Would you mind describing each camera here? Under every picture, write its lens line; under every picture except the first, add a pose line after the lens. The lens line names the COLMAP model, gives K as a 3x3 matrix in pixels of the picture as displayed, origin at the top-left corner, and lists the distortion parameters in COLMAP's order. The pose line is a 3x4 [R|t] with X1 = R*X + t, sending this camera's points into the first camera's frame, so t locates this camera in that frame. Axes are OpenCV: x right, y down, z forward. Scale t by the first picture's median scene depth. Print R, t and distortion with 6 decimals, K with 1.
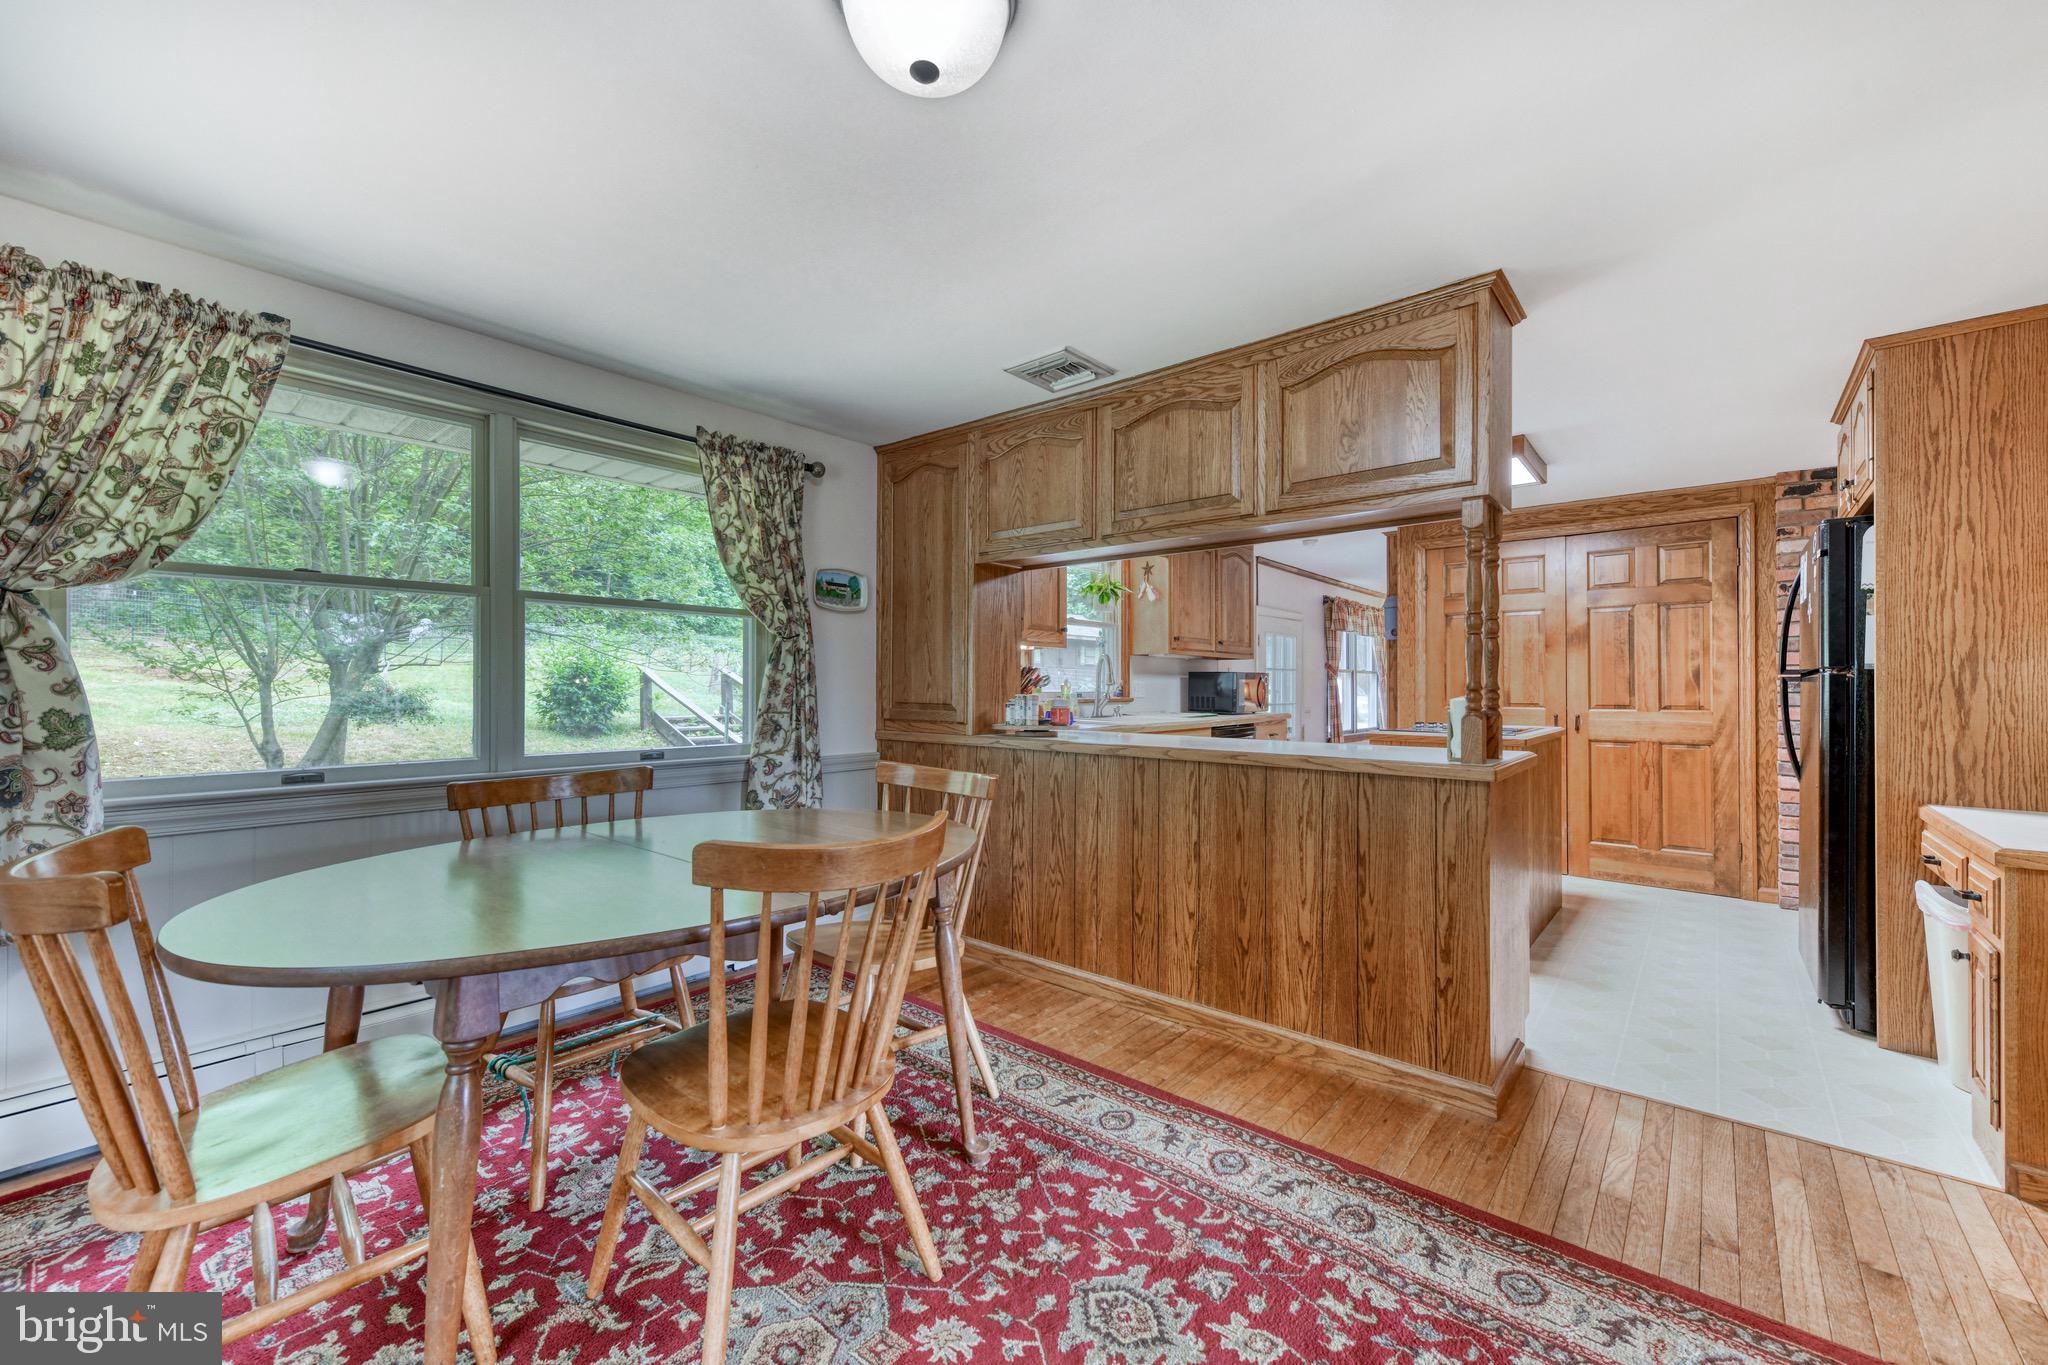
lens RADIAL K [[801.3, 0, 1014.0], [0, 801.3, 678.2], [0, 0, 1]] dist [-0.003300, -0.000762]
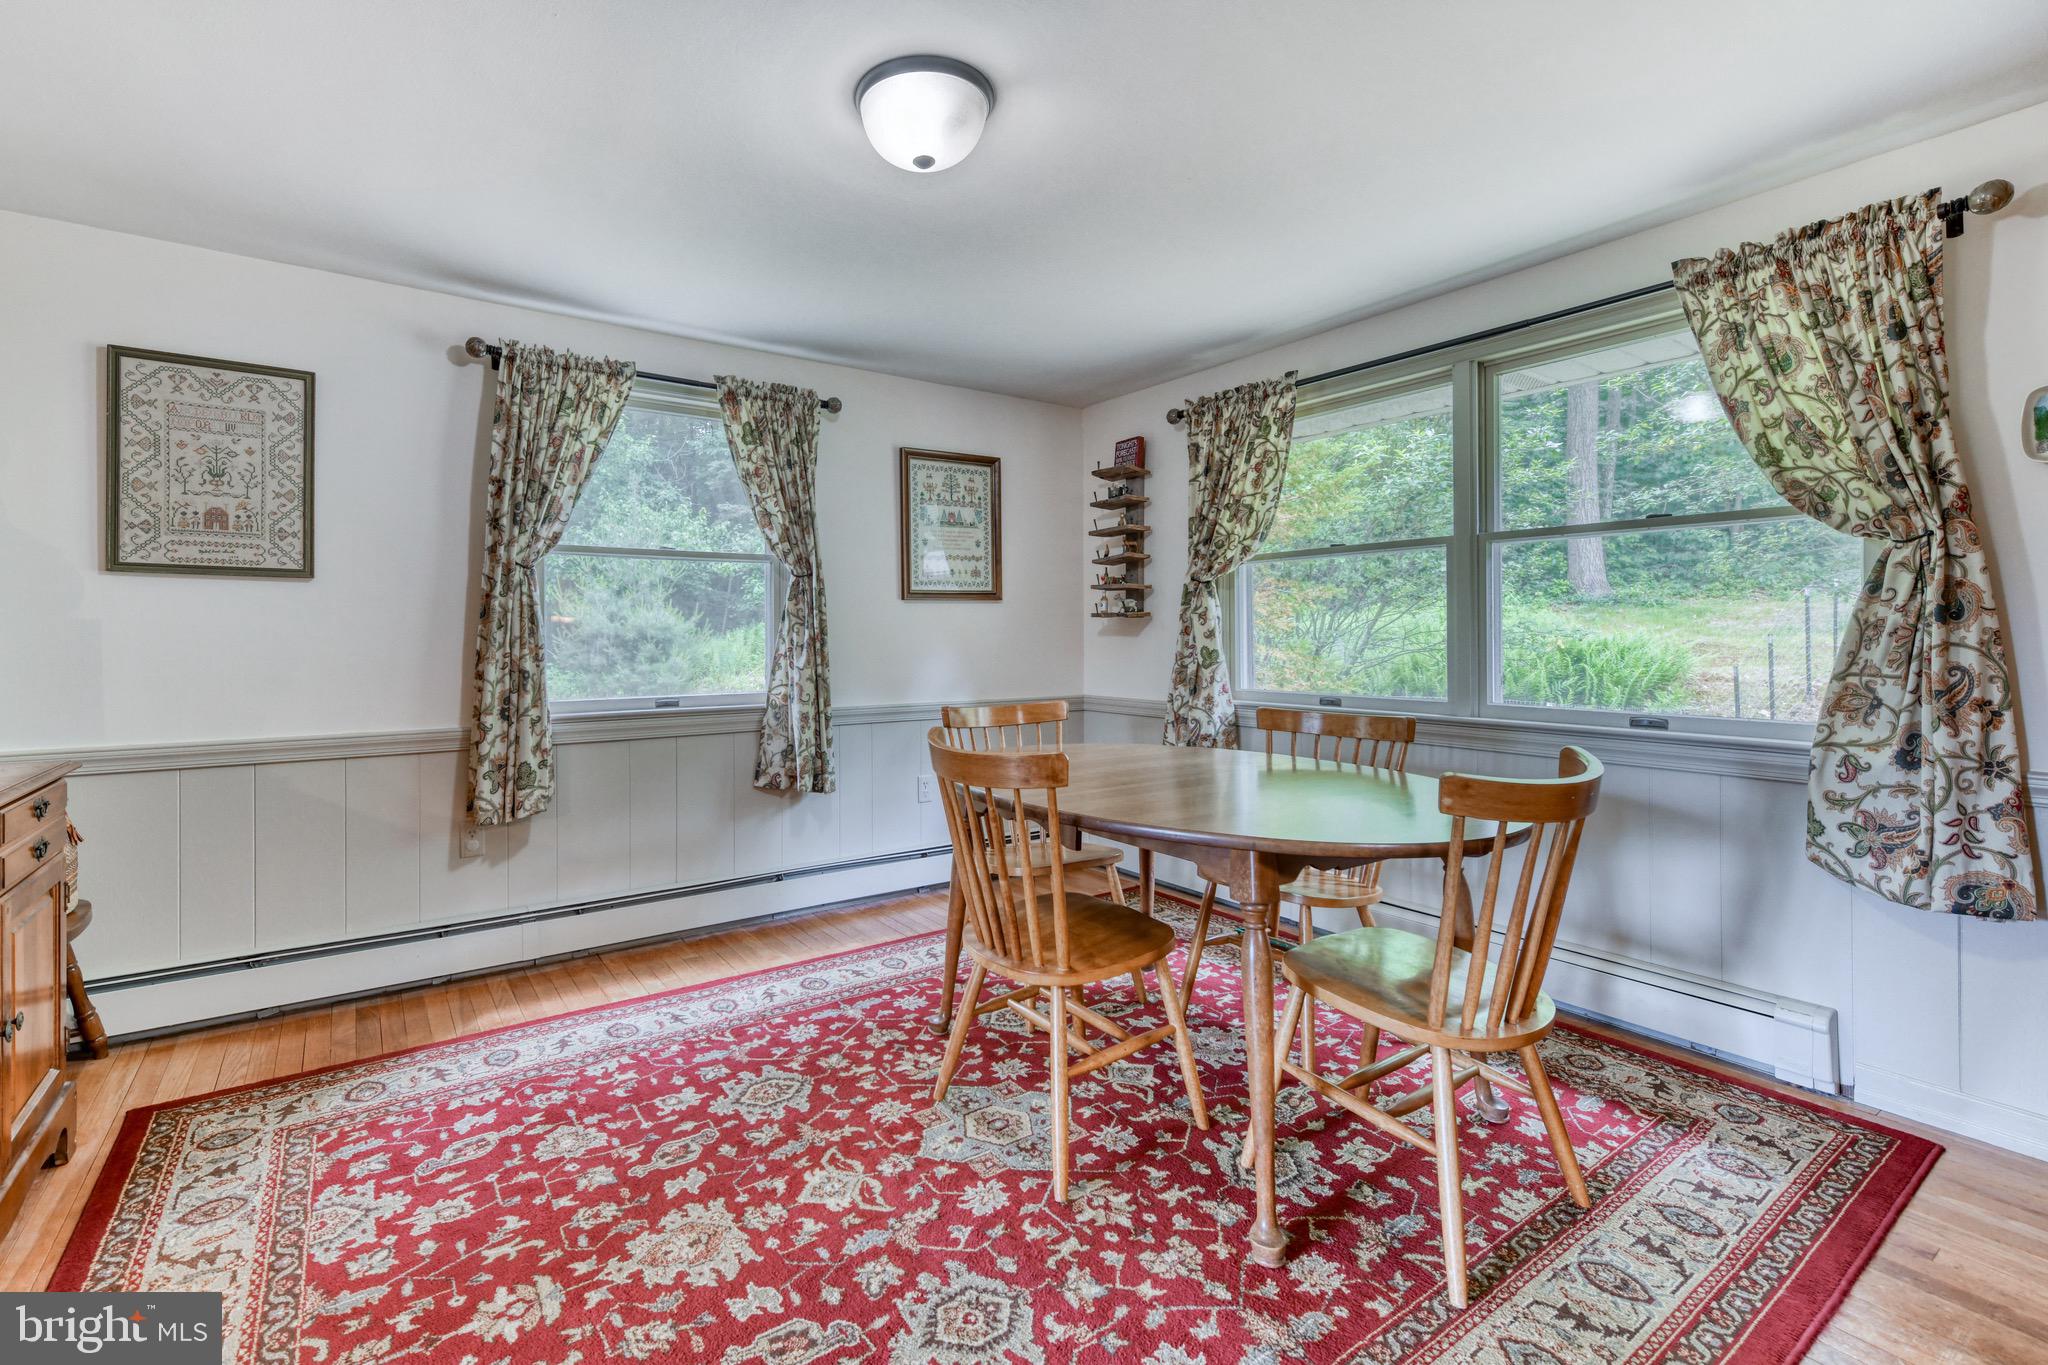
lens RADIAL K [[894.6, 0, 970.4], [0, 894.6, 644.5], [0, 0, 1]] dist [-0.010799, 0.000246]
pose [[-0.262063, 0.011037, -0.964988, 0.779180], [0.016547, 0.999839, 0.006942, 0.009264], [0.964909, -0.014149, -0.262203, 0.891314]]
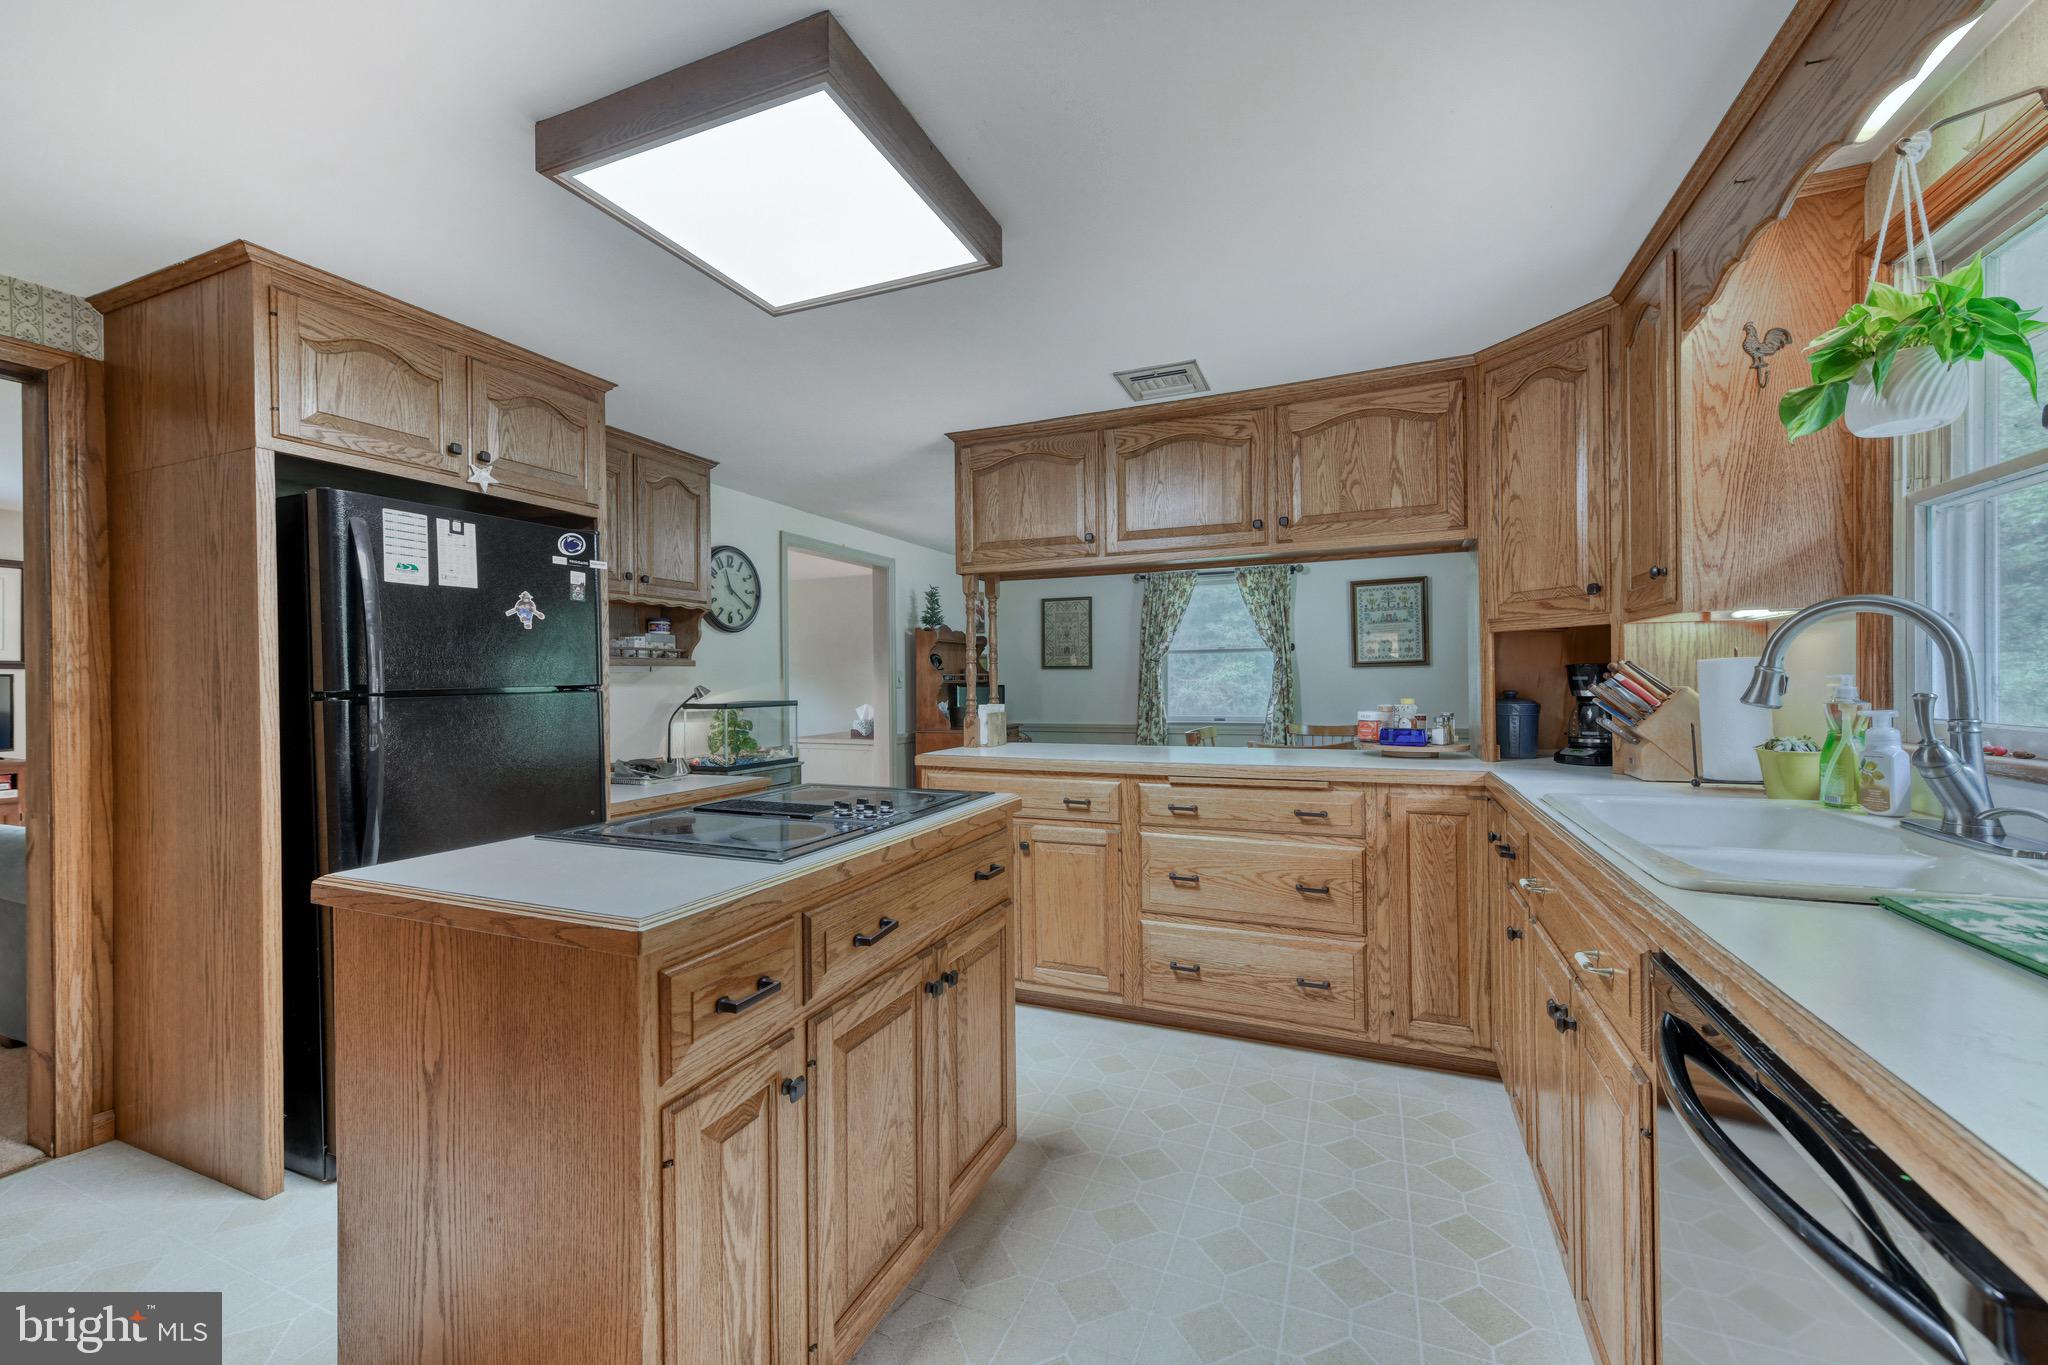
lens RADIAL K [[801.3, 0, 1028.6], [0, 801.3, 687.9], [0, 0, 1]] dist [-0.003300, -0.000762]
pose [[-0.952351, 0.008035, -0.304897, 0.997513], [0.011803, 0.999875, -0.010517, 0.016075], [0.304775, -0.013615, -0.952327, 2.413463]]
